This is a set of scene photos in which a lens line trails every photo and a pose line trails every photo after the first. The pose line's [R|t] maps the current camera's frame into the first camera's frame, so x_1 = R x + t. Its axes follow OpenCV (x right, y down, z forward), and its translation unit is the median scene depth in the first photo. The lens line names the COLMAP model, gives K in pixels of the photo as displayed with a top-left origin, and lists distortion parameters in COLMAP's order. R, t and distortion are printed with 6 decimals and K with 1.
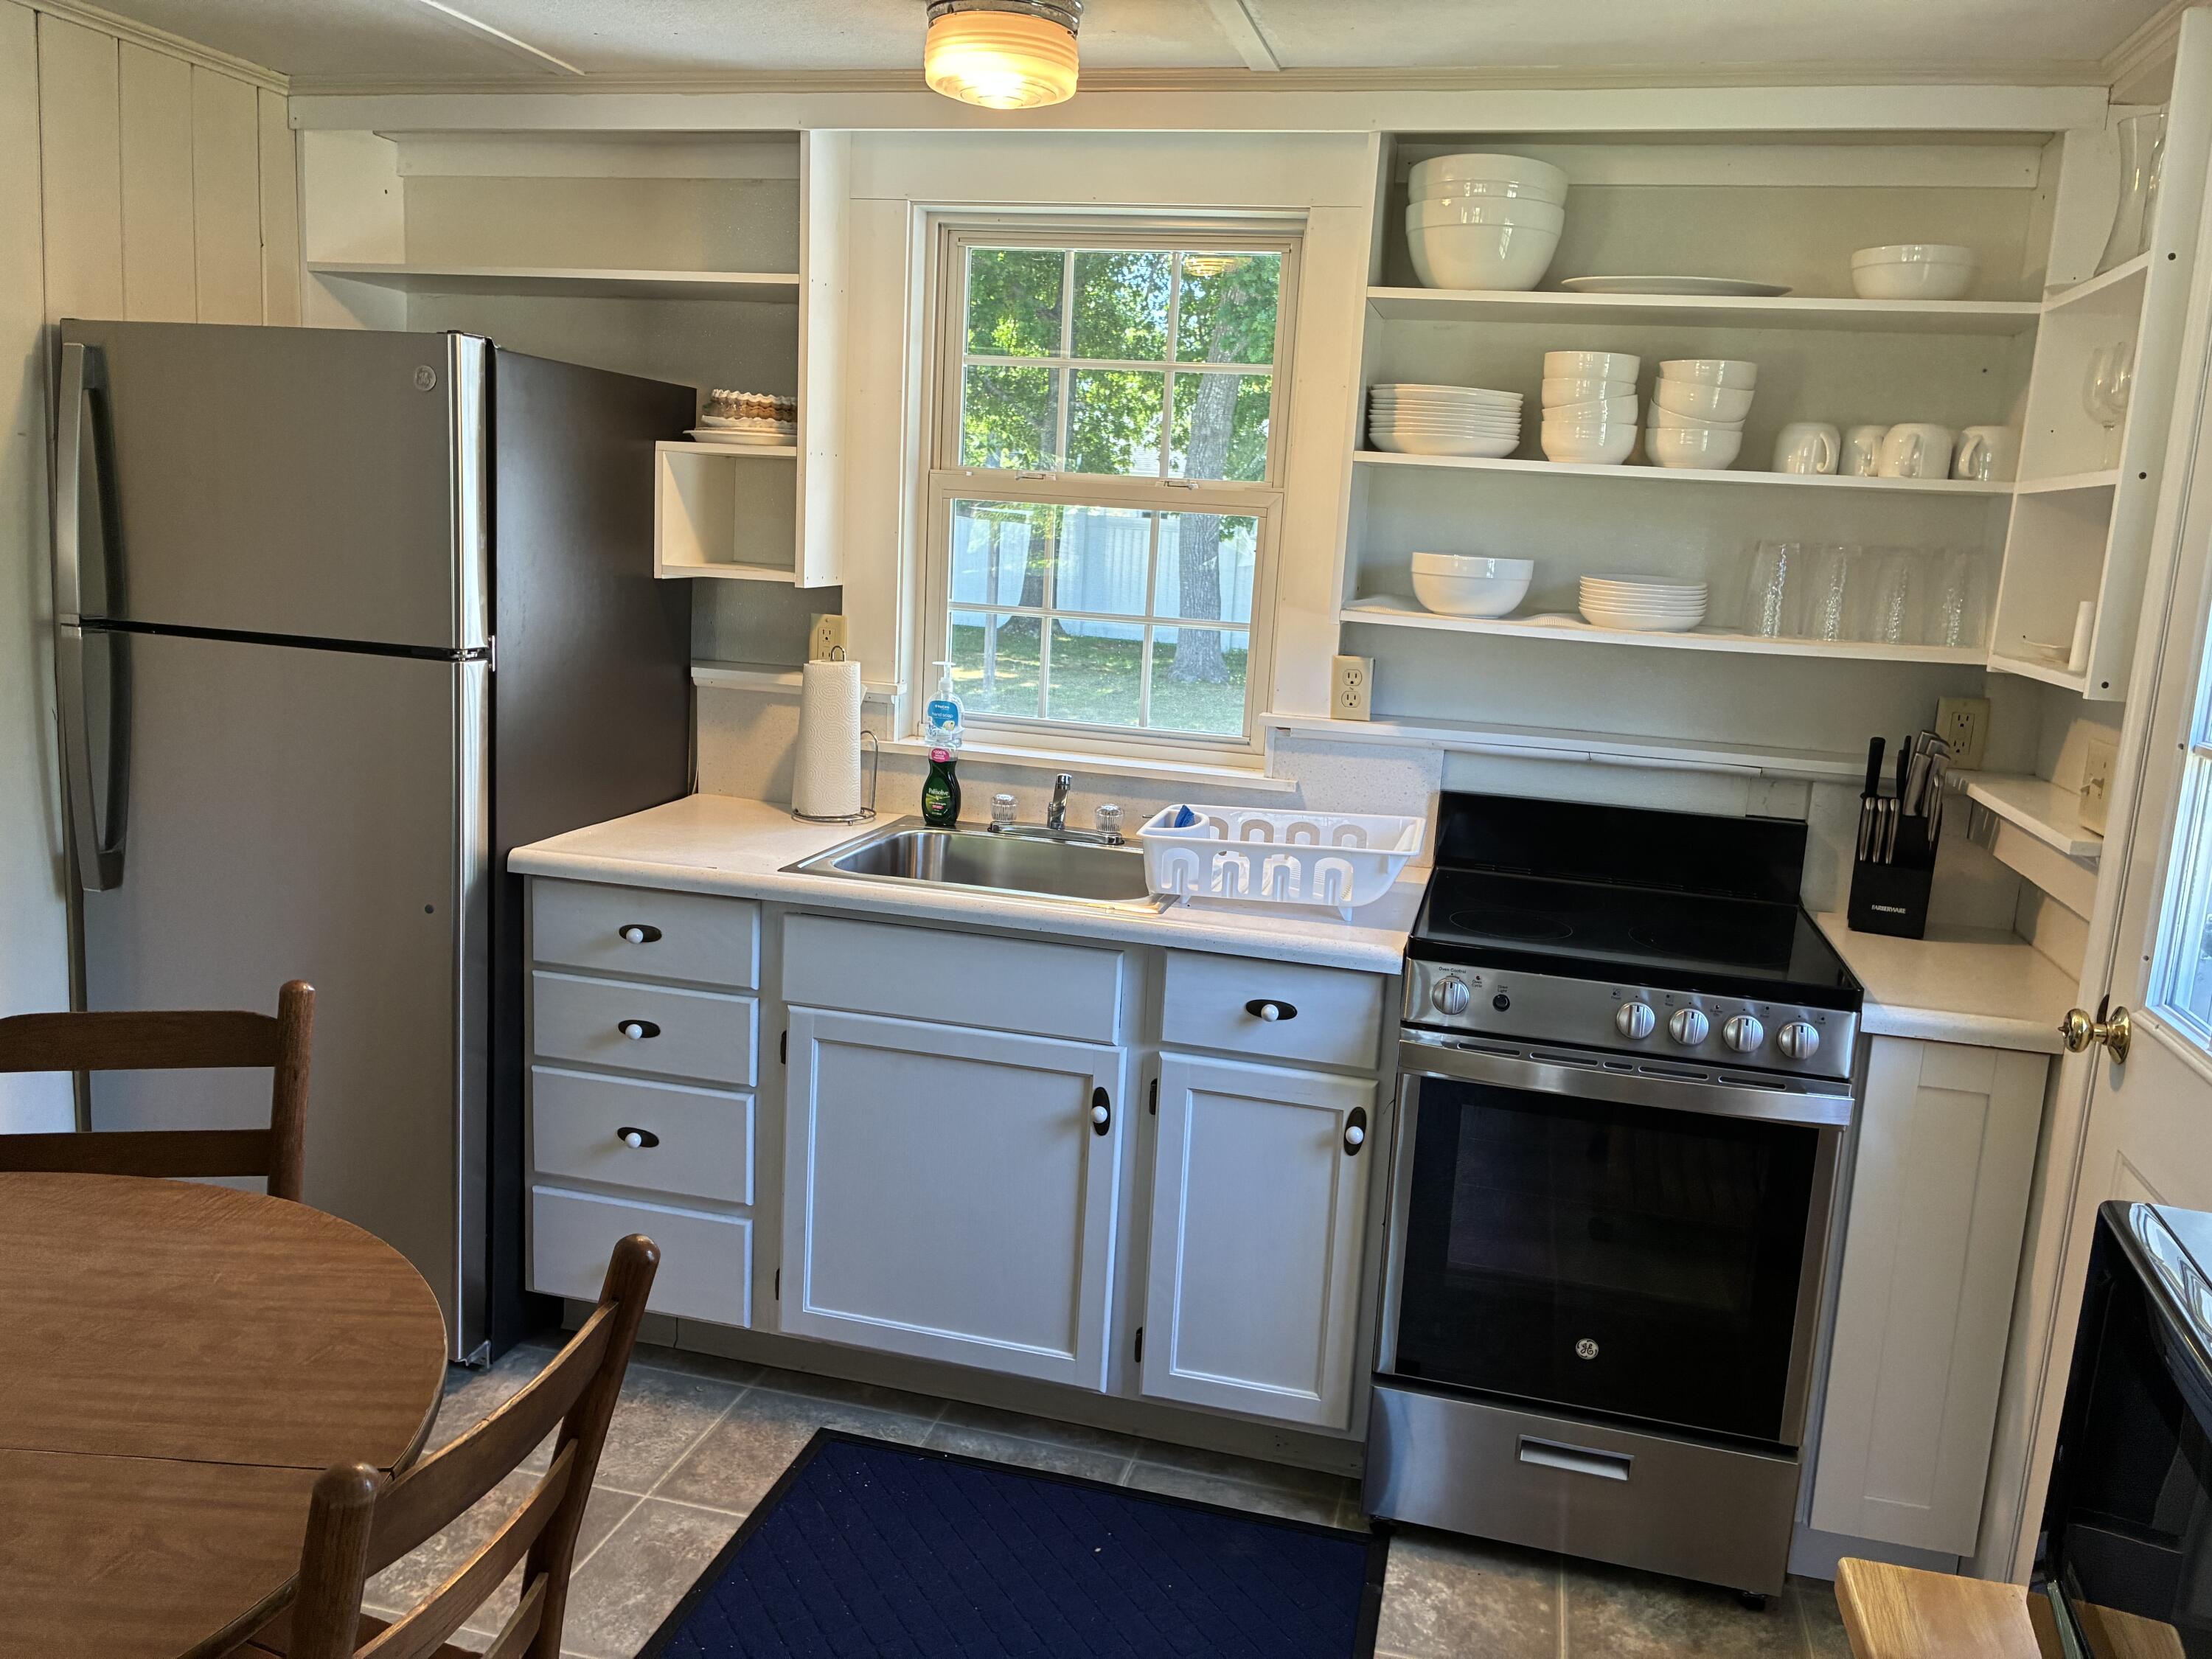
lens RADIAL K [[1680.7, 0, 1112.0], [0, 1680.7, 848.7], [0, 0, 1]] dist [0.038160, -0.047117]
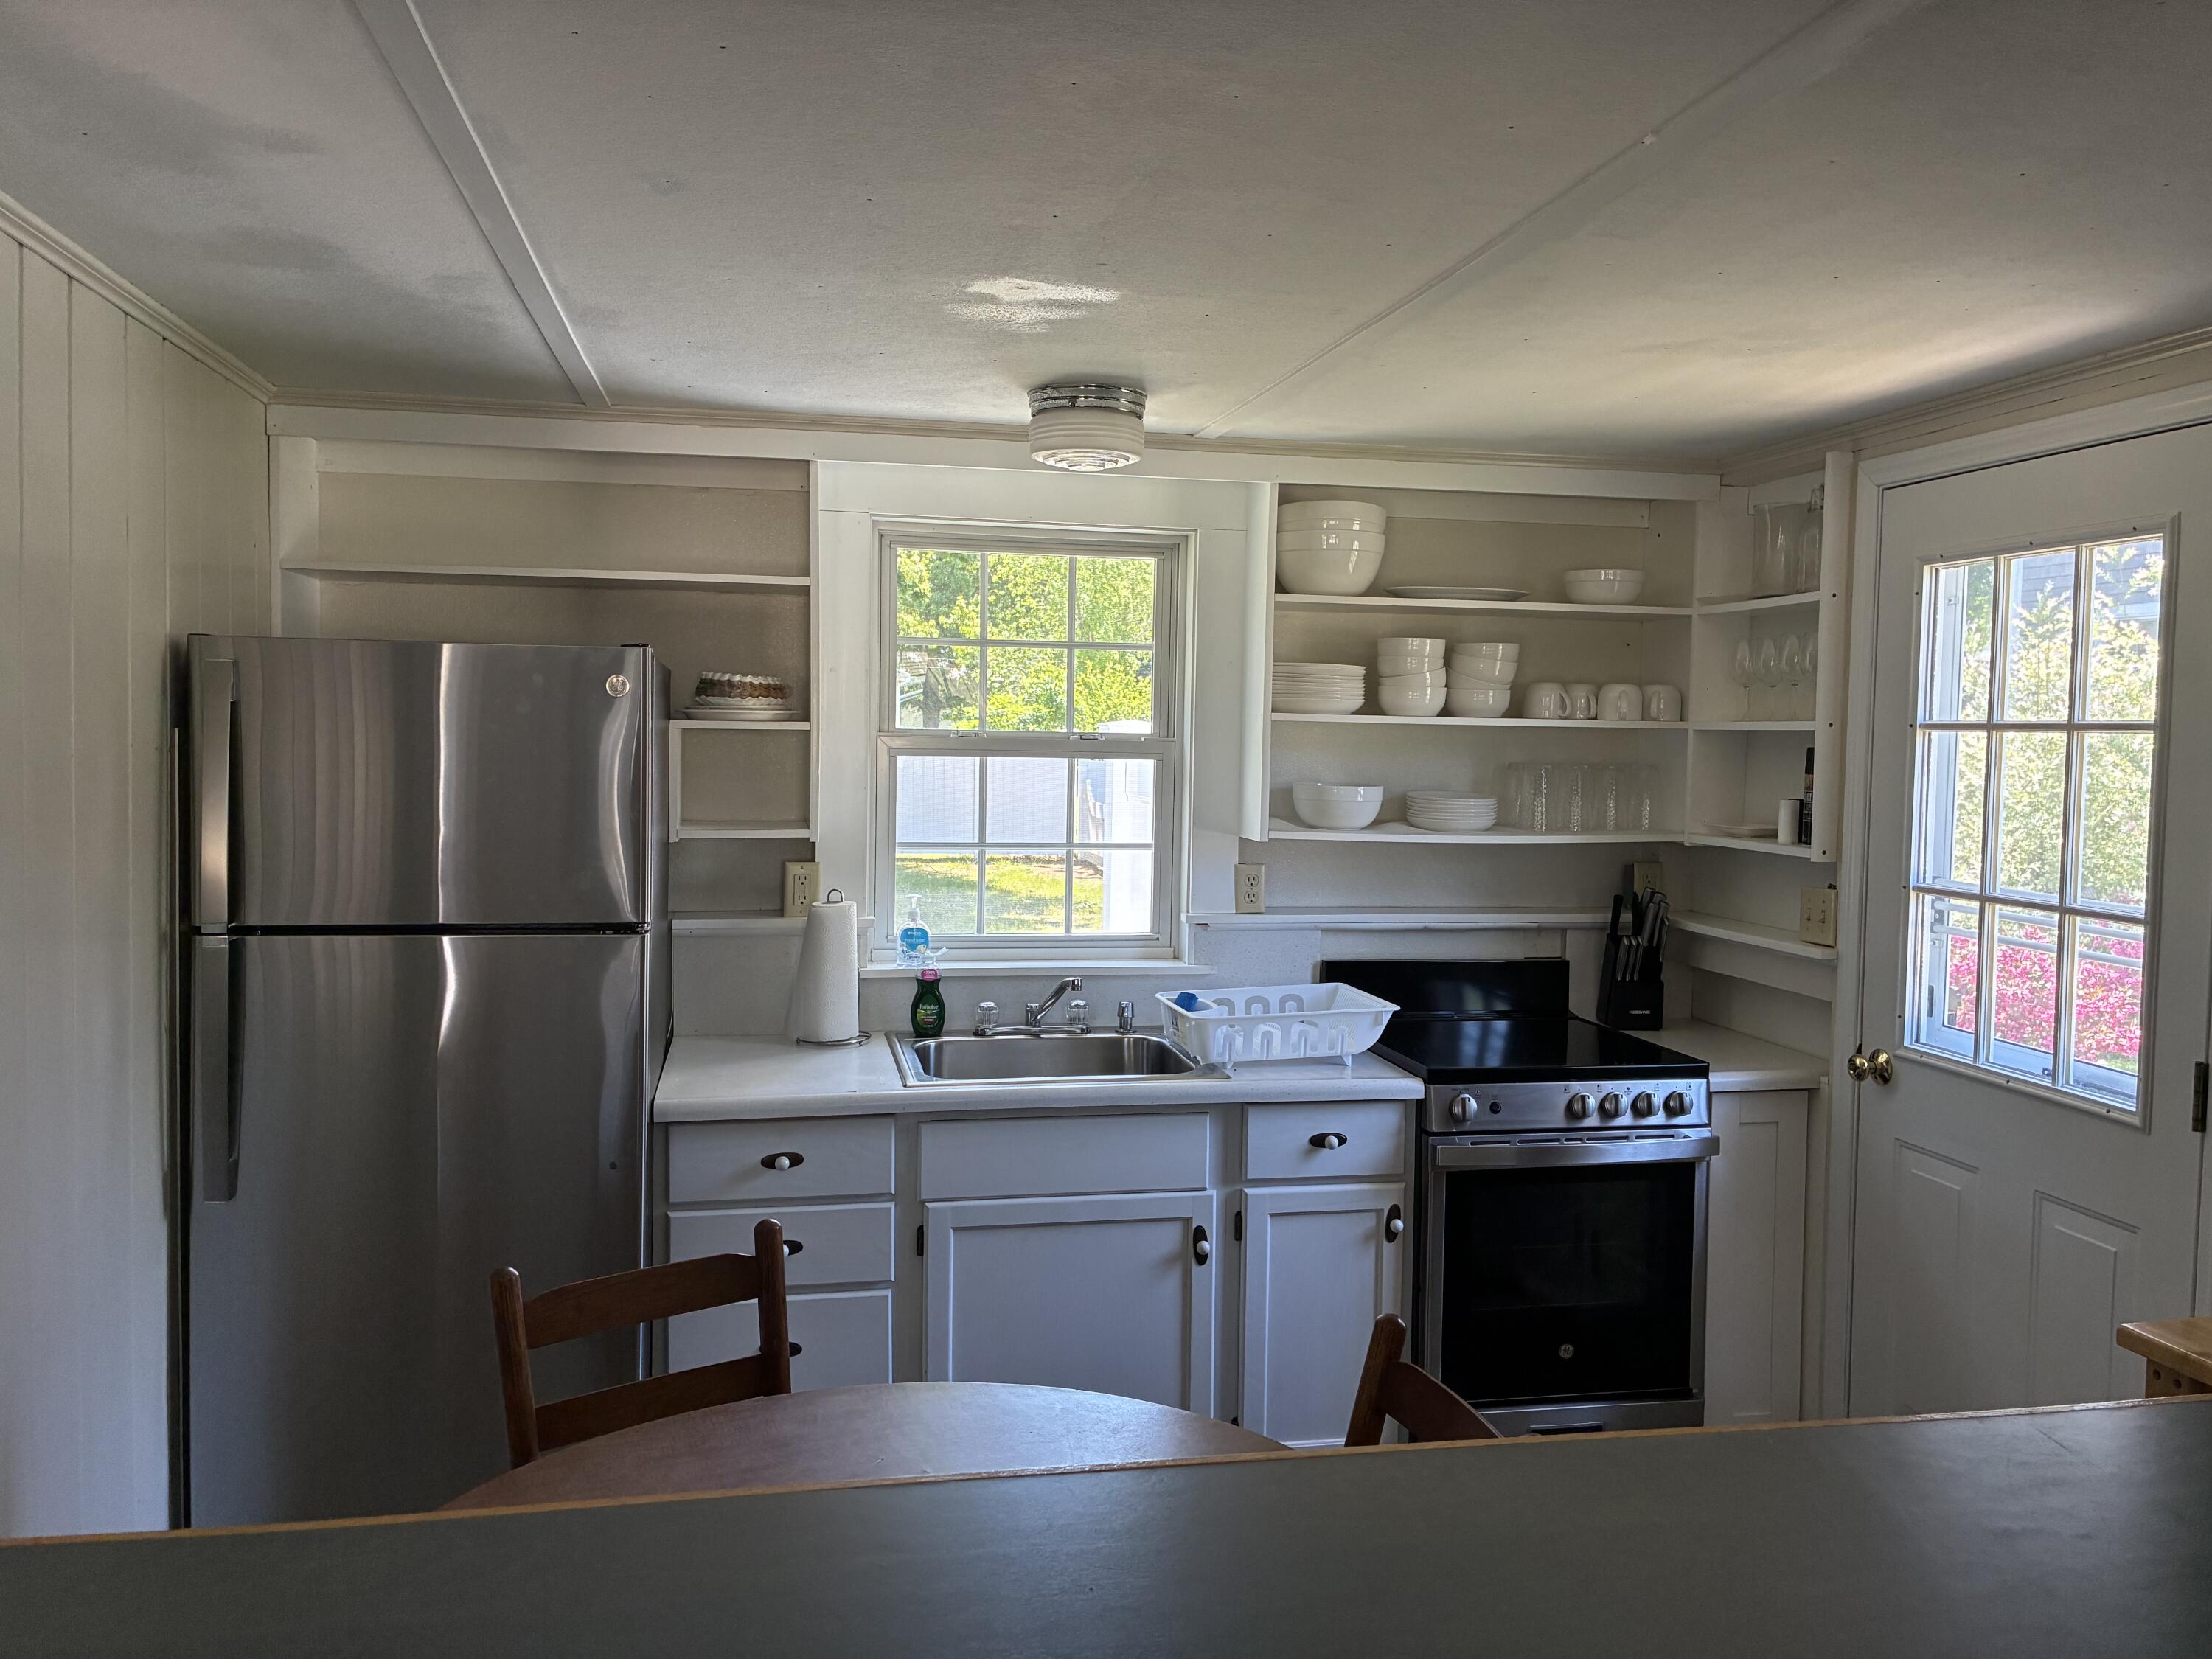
lens RADIAL K [[1680.7, 0, 1101.1], [0, 1680.7, 836.0], [0, 0, 1]] dist [0.038160, -0.047117]
pose [[0.898964, -0.067566, 0.432781, -0.566203], [0.116659, 0.989277, -0.087875, -0.040022], [-0.422203, 0.129484, 0.897206, -0.119045]]
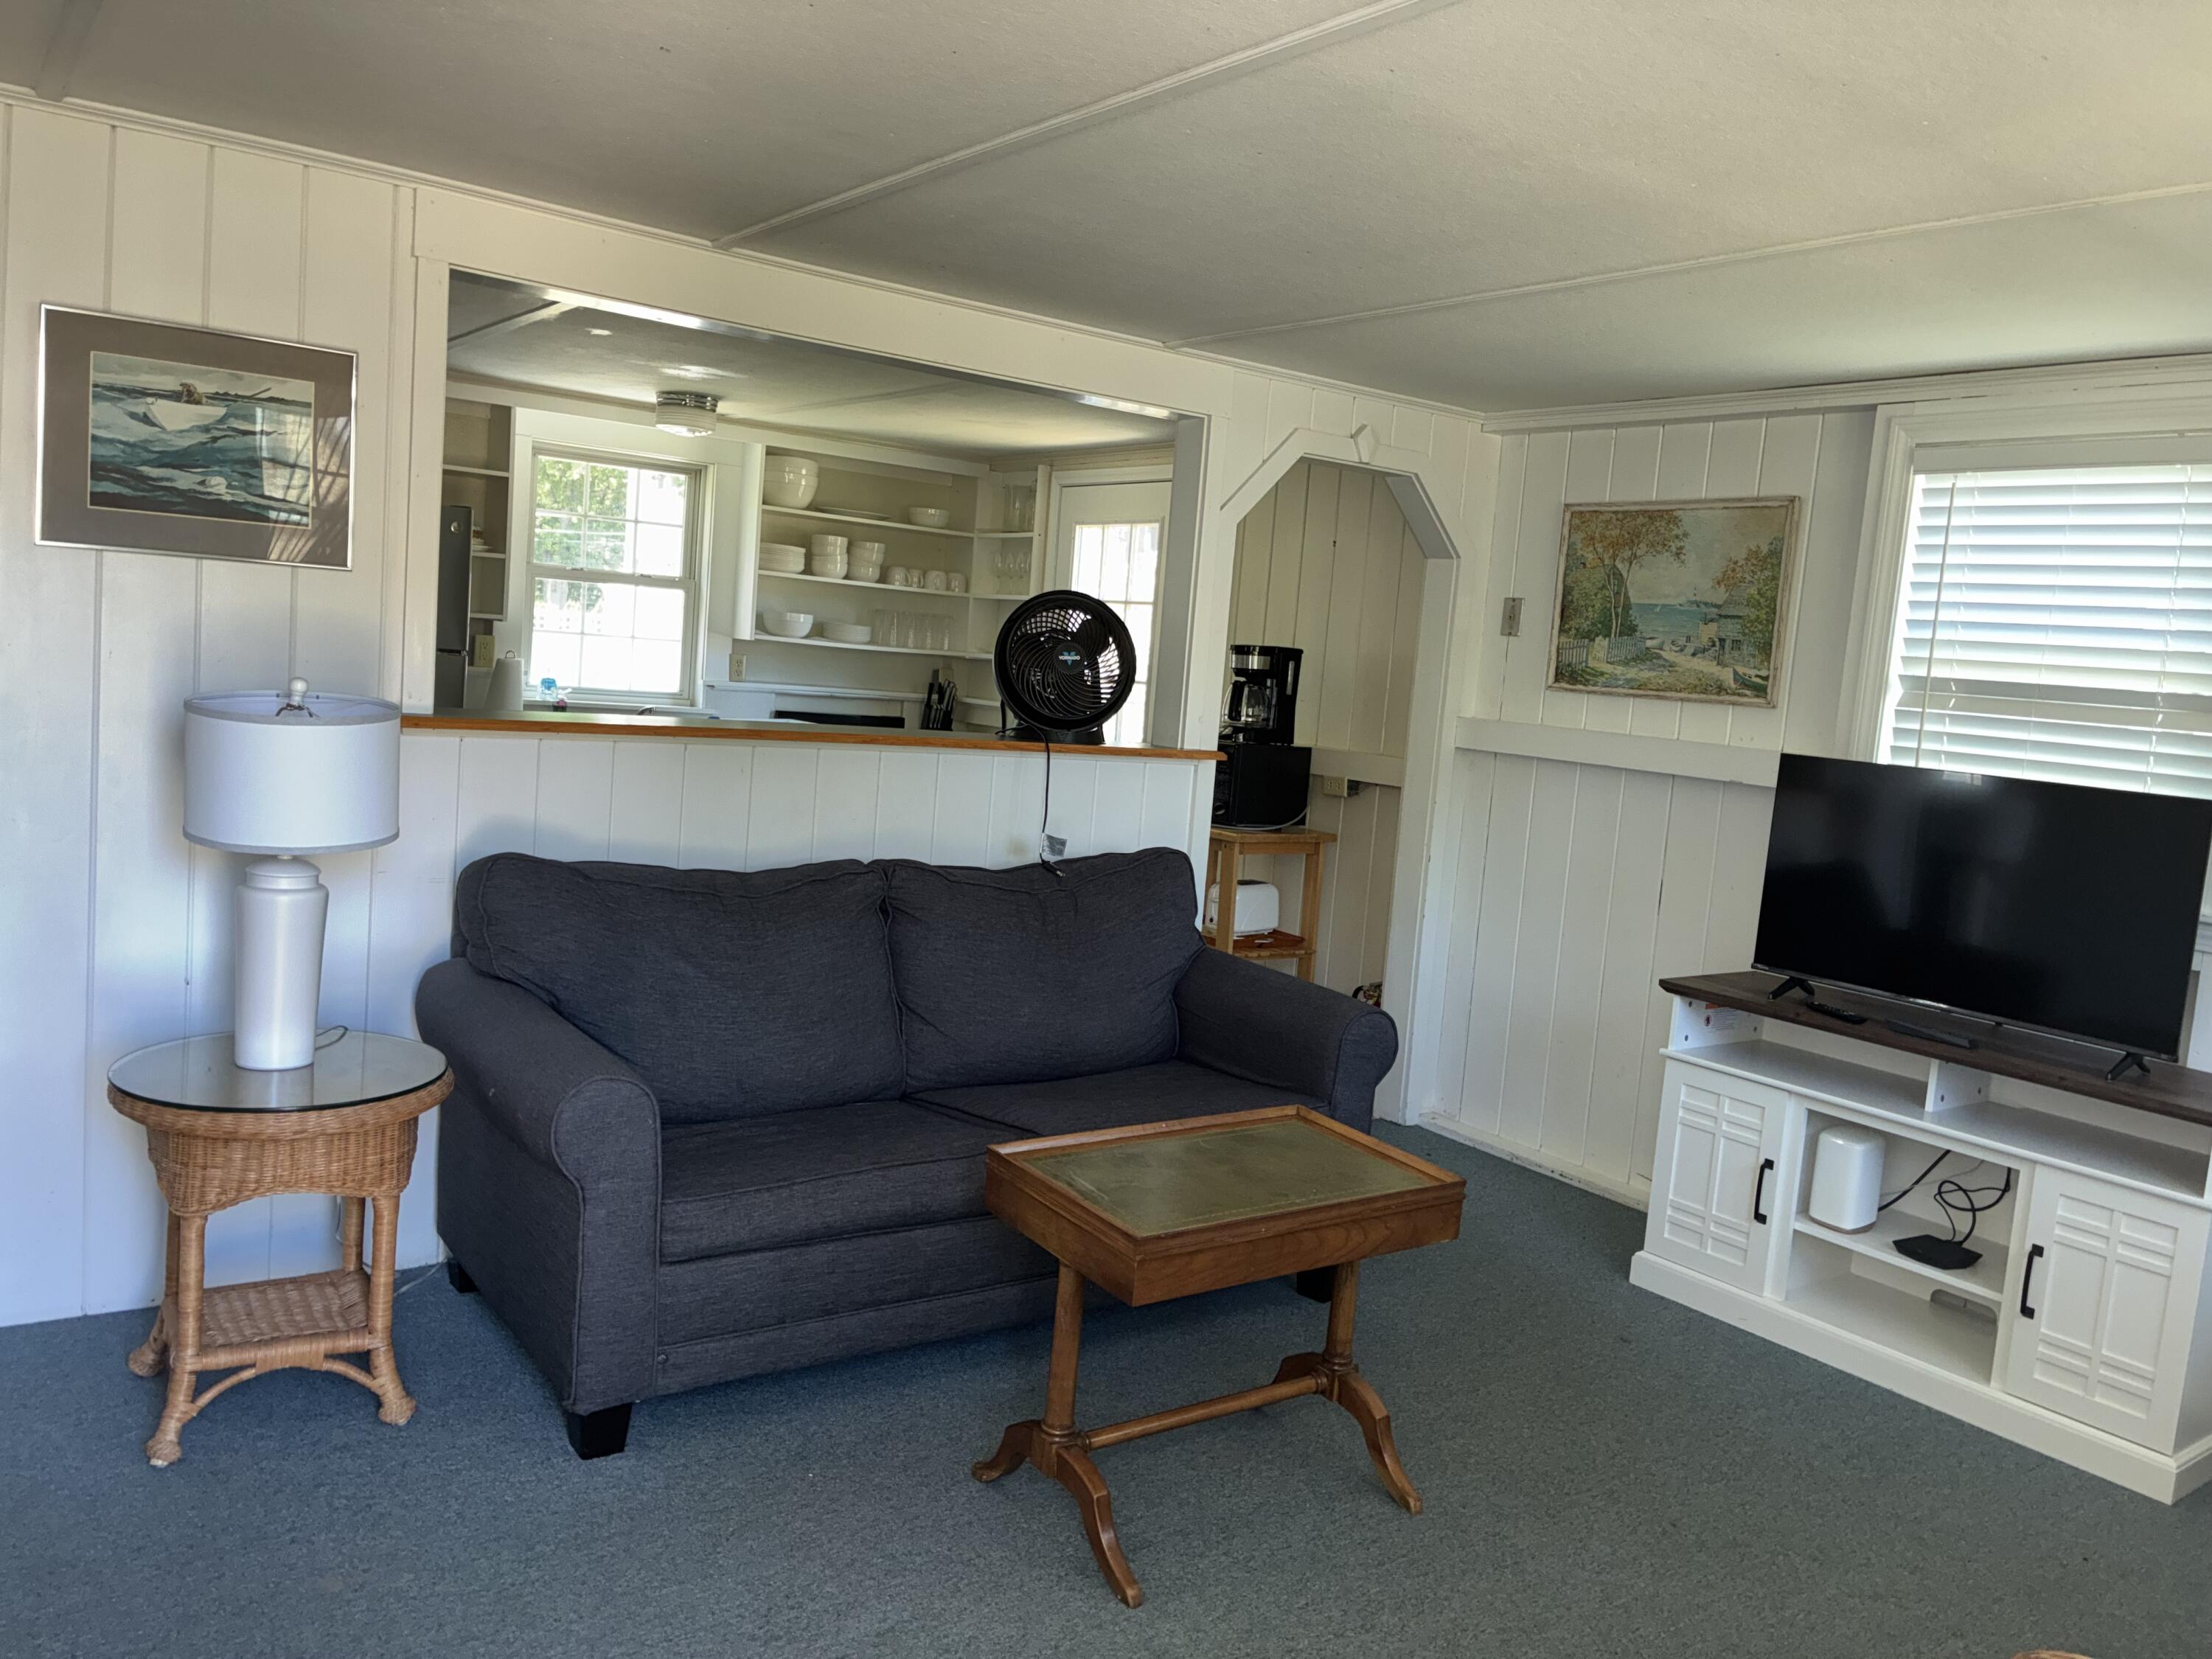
lens RADIAL K [[1680.7, 0, 1121.8], [0, 1680.7, 824.7], [0, 0, 1]] dist [0.038160, -0.047117]
pose [[0.631737, -0.081062, 0.770933, -1.463720], [0.103093, 0.994469, 0.020087, 0.139508], [-0.768297, 0.066788, 0.636599, -0.952436]]
